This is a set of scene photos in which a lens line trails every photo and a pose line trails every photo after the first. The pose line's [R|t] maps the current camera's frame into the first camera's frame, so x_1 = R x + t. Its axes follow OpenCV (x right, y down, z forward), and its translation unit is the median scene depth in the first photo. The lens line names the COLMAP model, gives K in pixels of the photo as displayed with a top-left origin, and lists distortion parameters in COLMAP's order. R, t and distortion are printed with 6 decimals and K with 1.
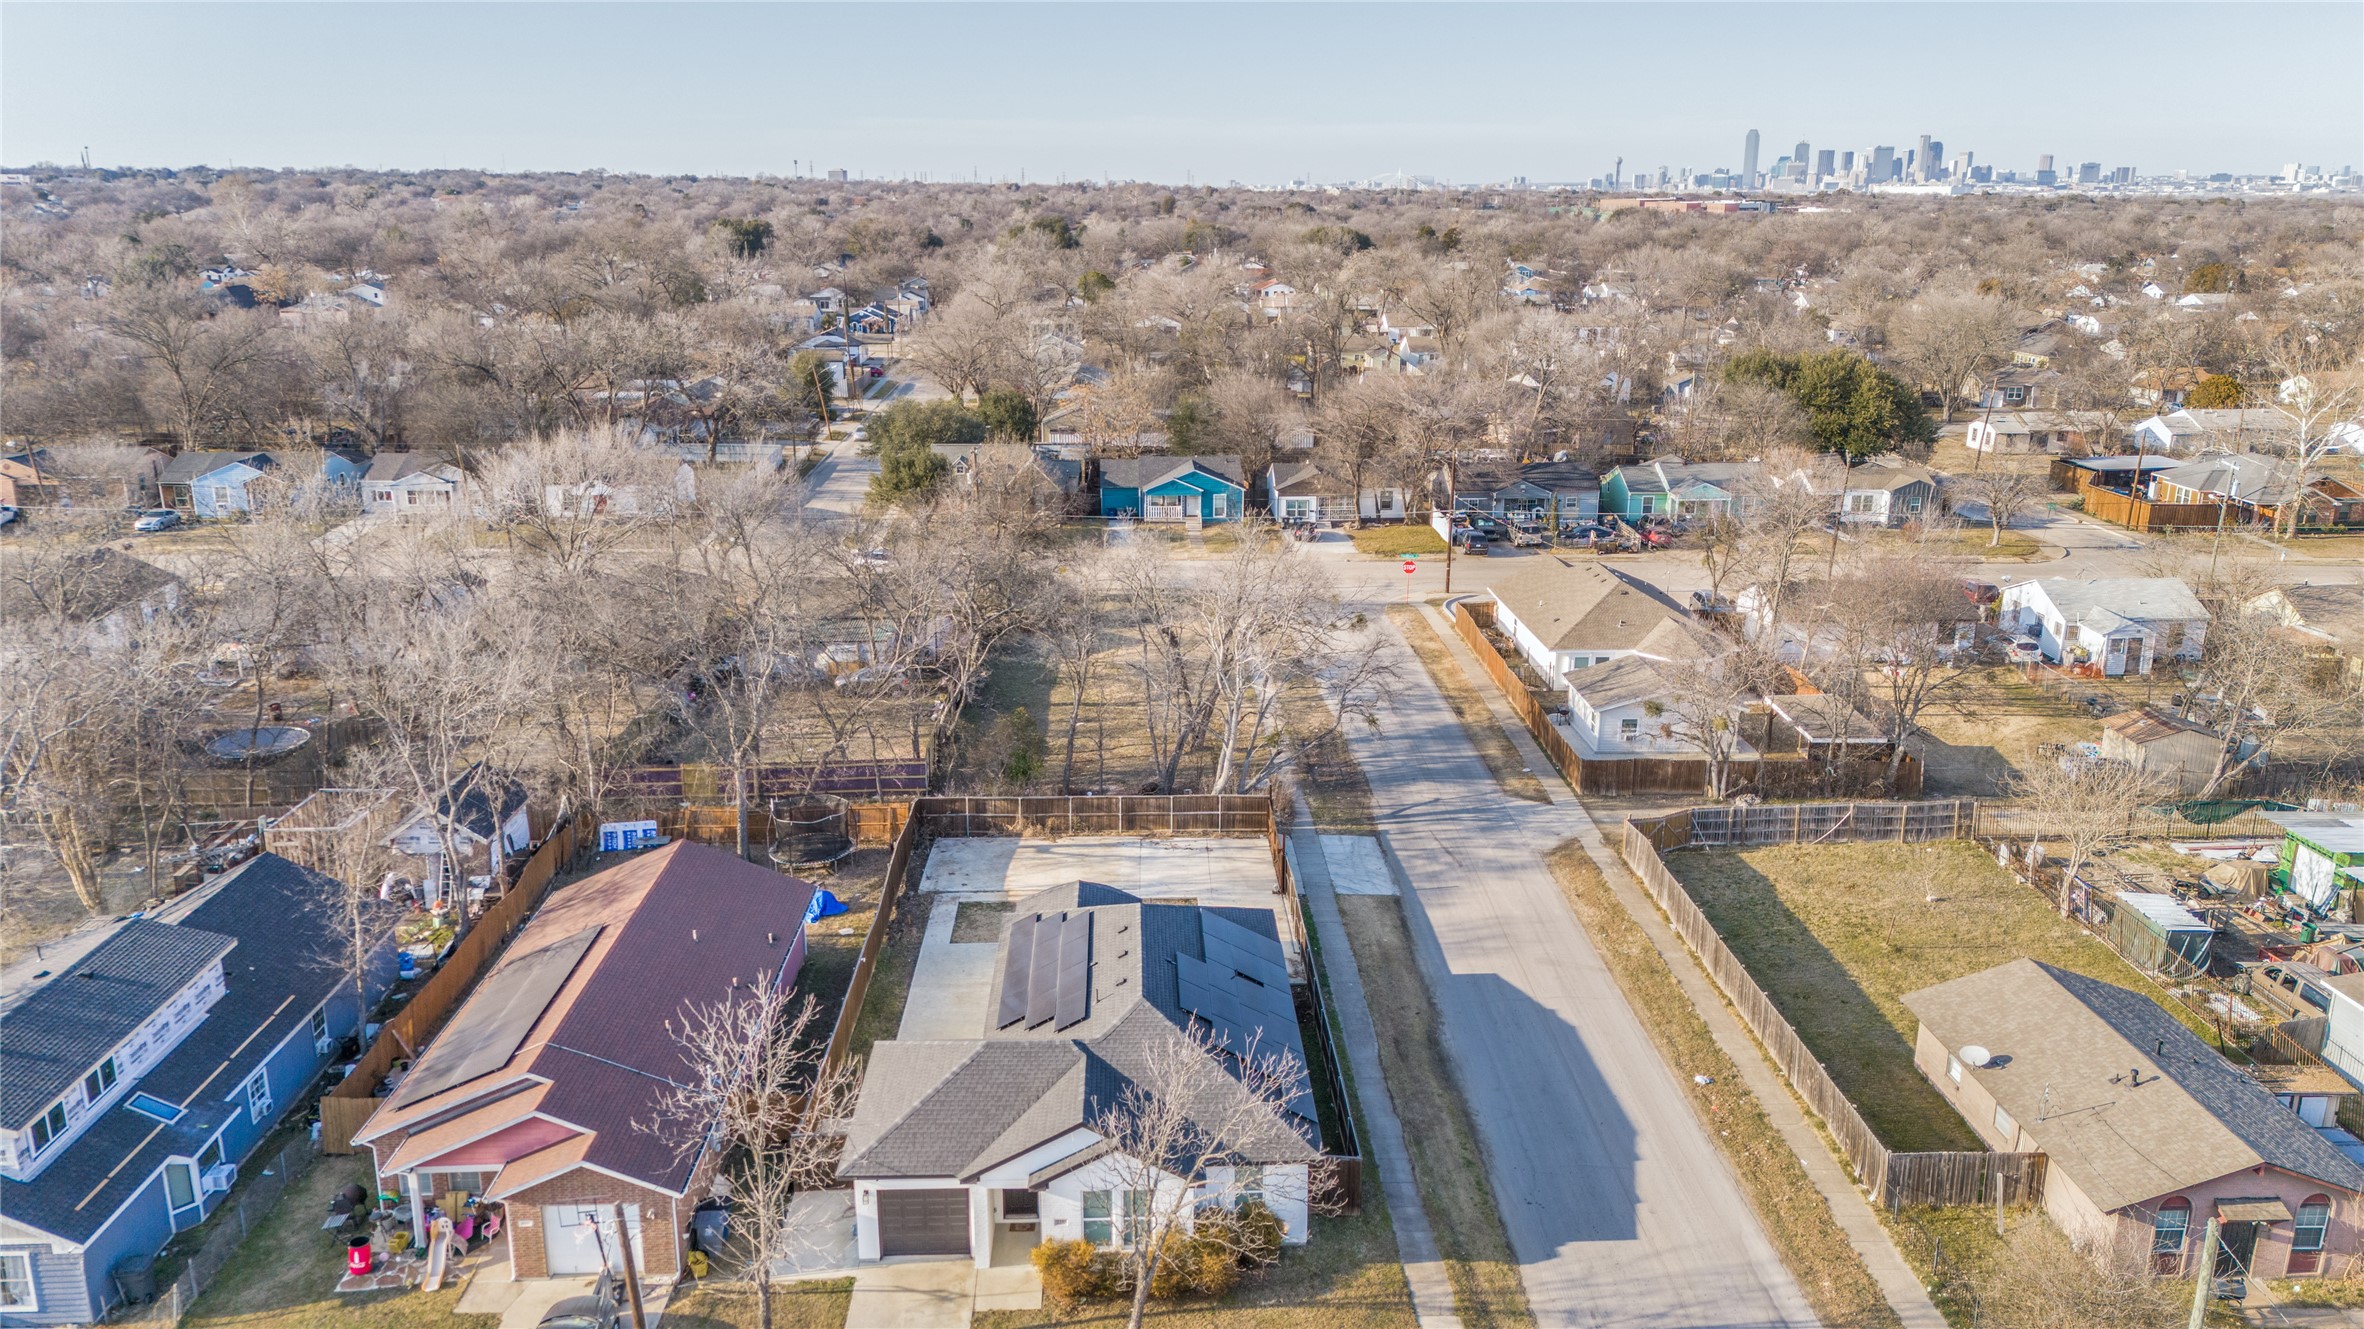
lens RADIAL K [[1717.5, 0, 1195.0], [0, 1717.5, 665.7], [0, 0, 1]] dist [0.122202, -0.172951]
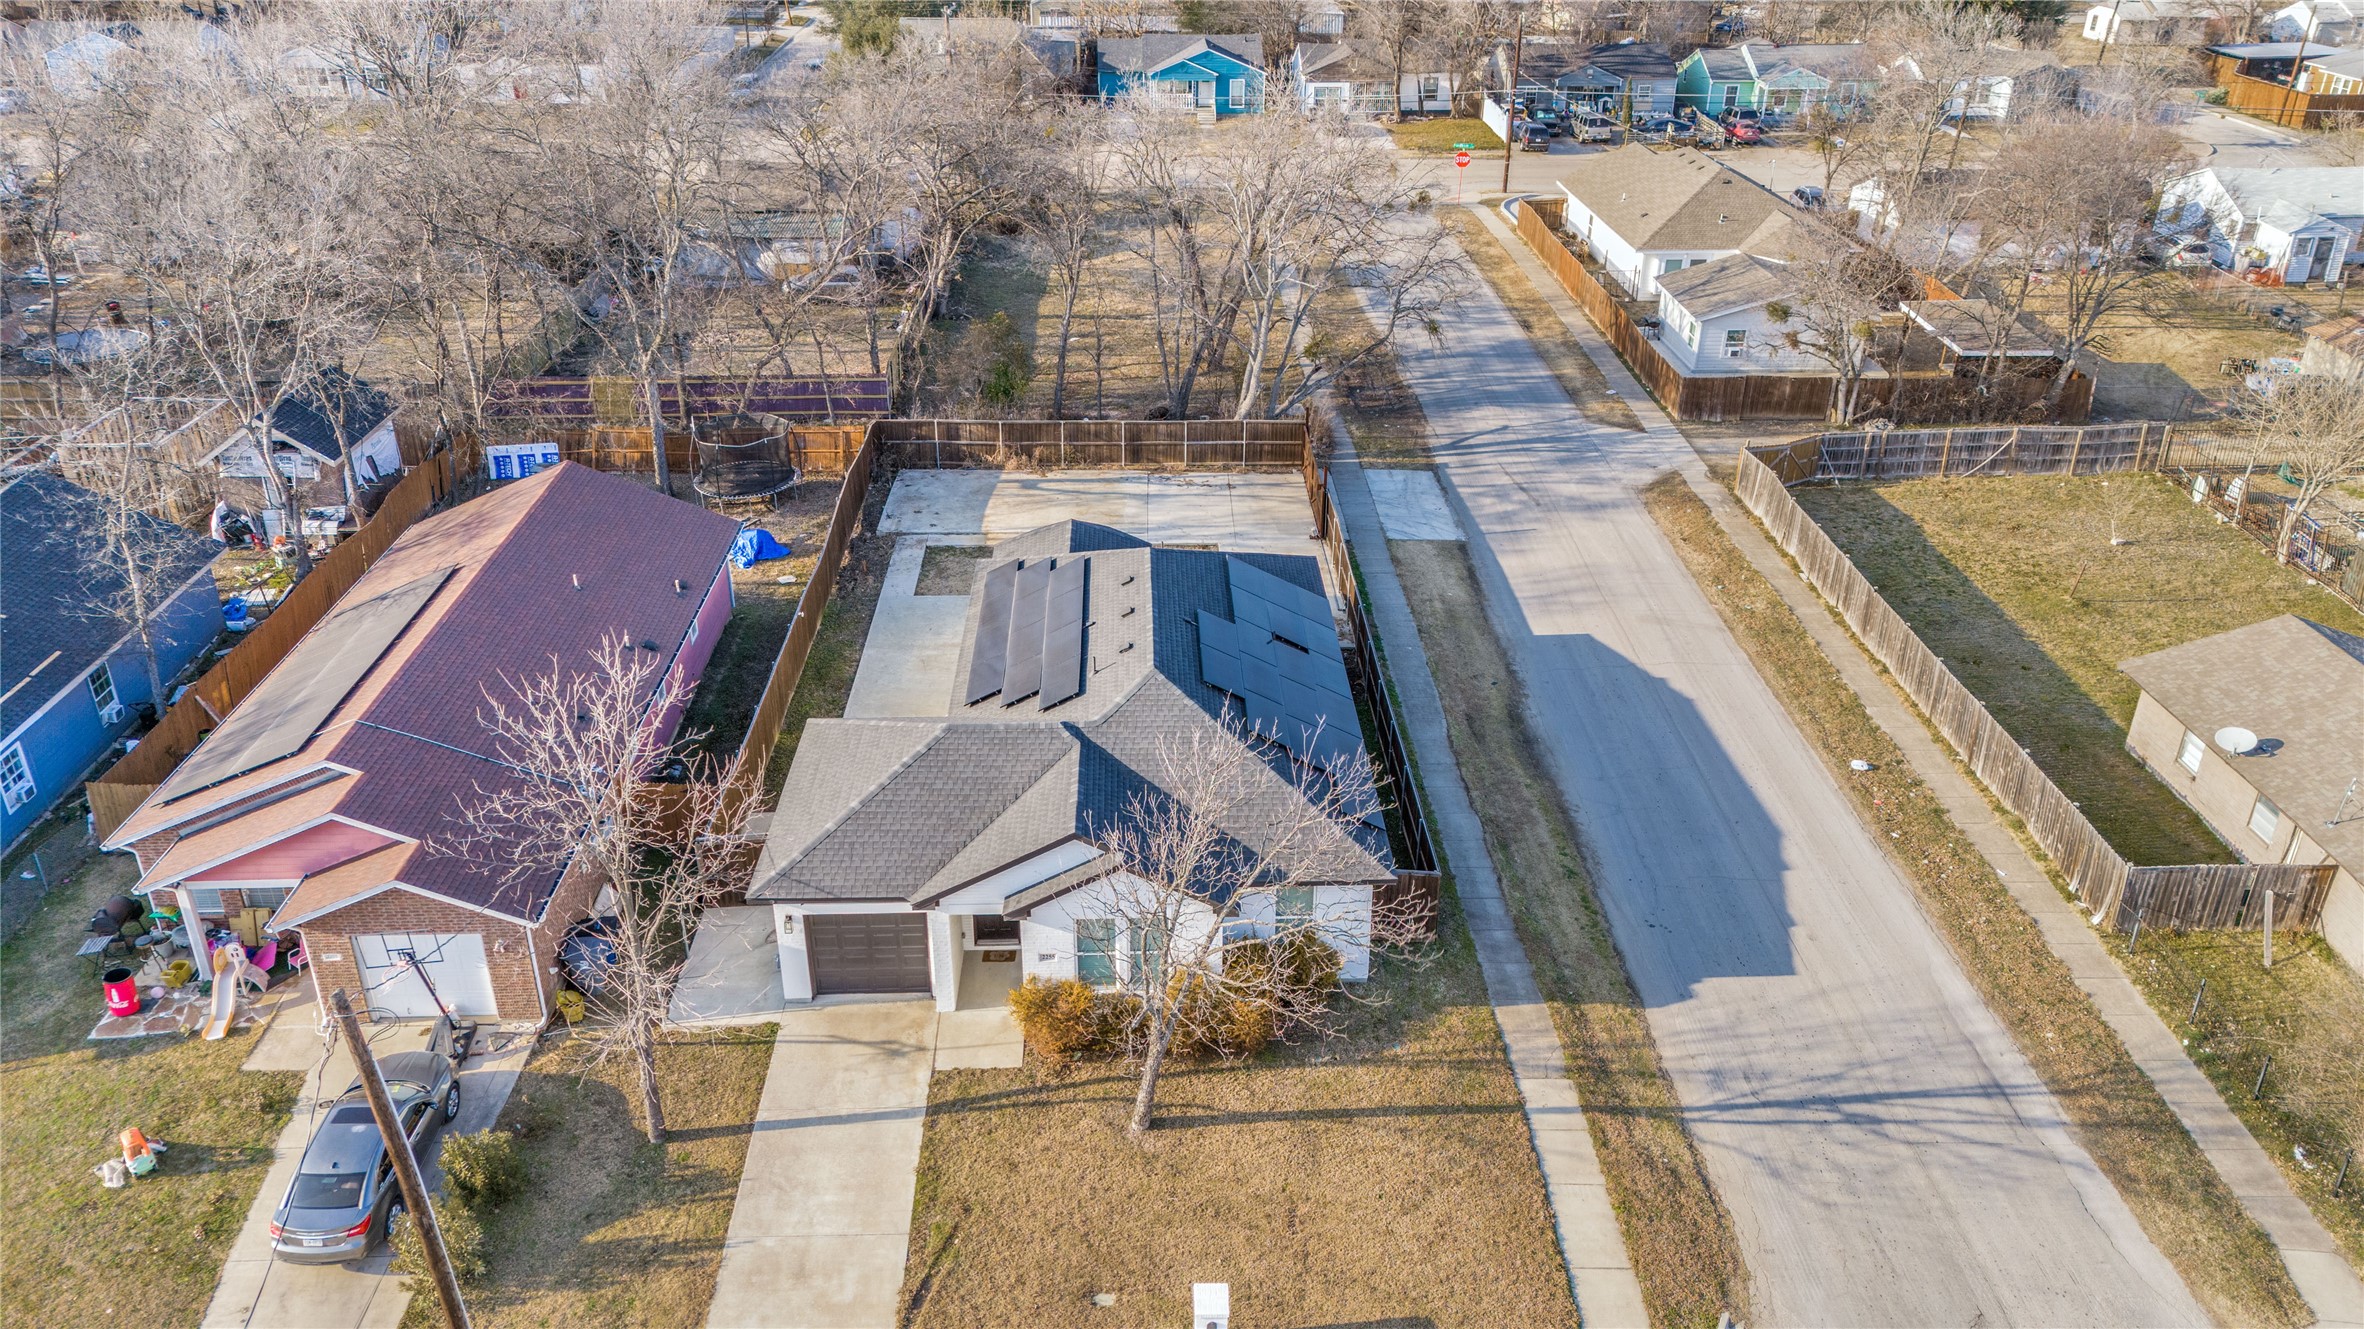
lens RADIAL K [[1717.5, 0, 1195.0], [0, 1717.5, 665.7], [0, 0, 1]] dist [0.122202, -0.172951]
pose [[0.999989, 0.004390, -0.001688, -0.007351], [-0.003967, 0.980065, 0.198636, 0.027635], [0.002526, -0.198628, 0.980072, 0.174290]]
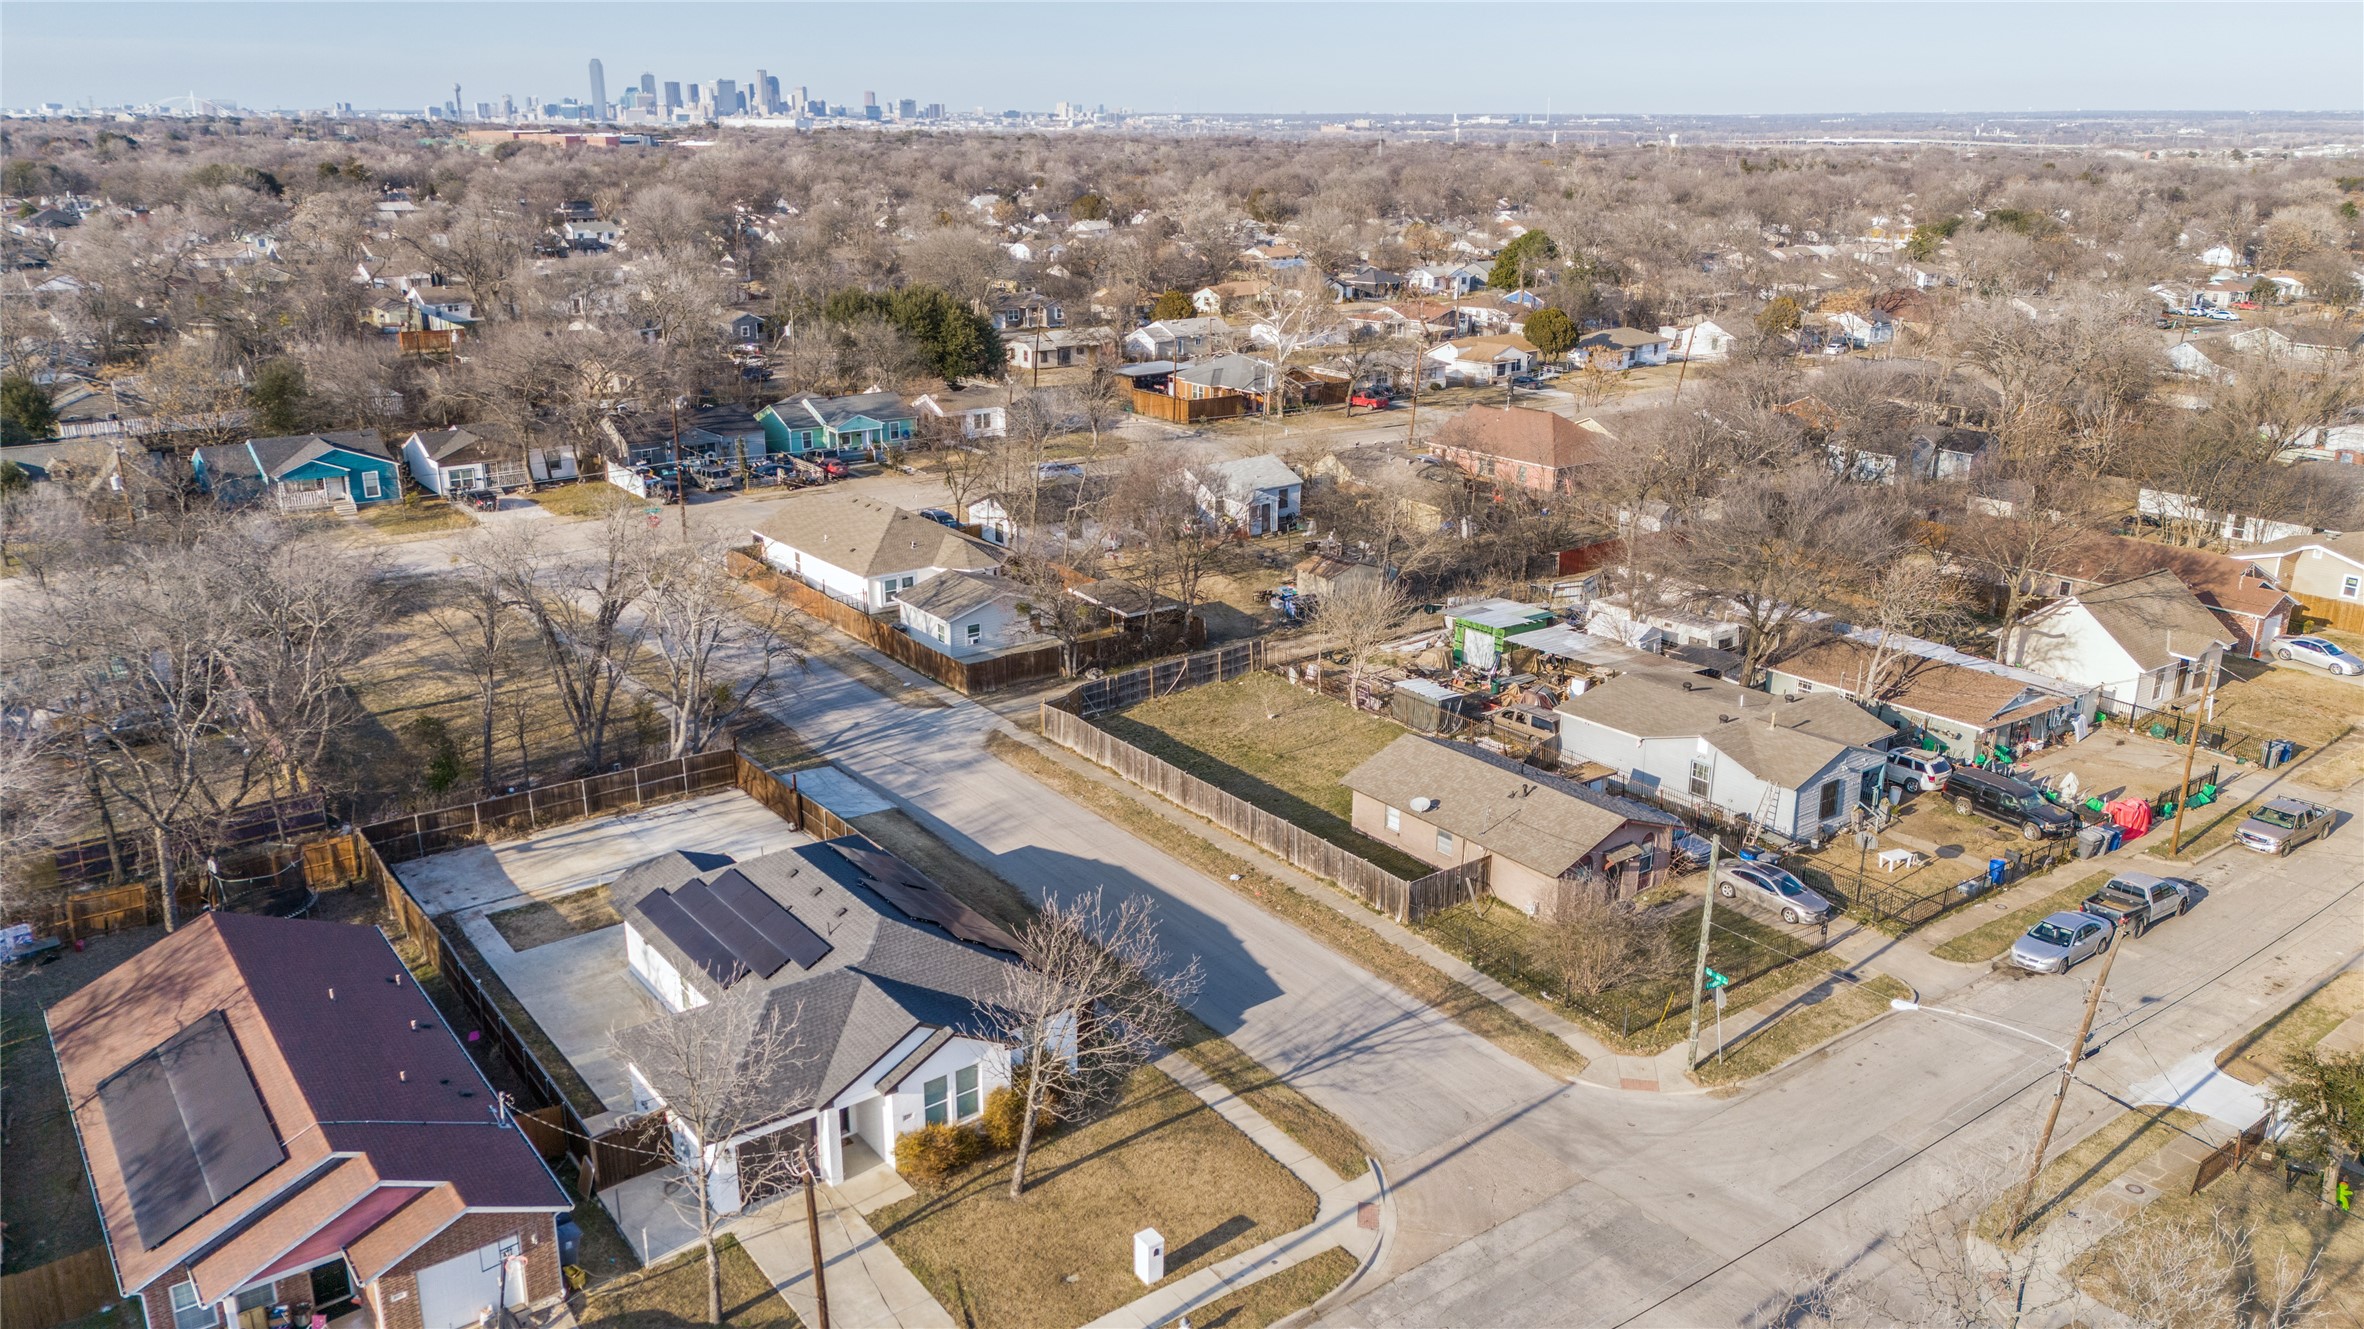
lens RADIAL K [[1717.5, 0, 1195.0], [0, 1717.5, 665.7], [0, 0, 1]] dist [0.122202, -0.172951]
pose [[0.816625, -0.174986, 0.550002, -0.294759], [0.154879, 0.984420, 0.083239, -0.016035], [-0.555999, 0.017209, 0.831005, -0.015718]]
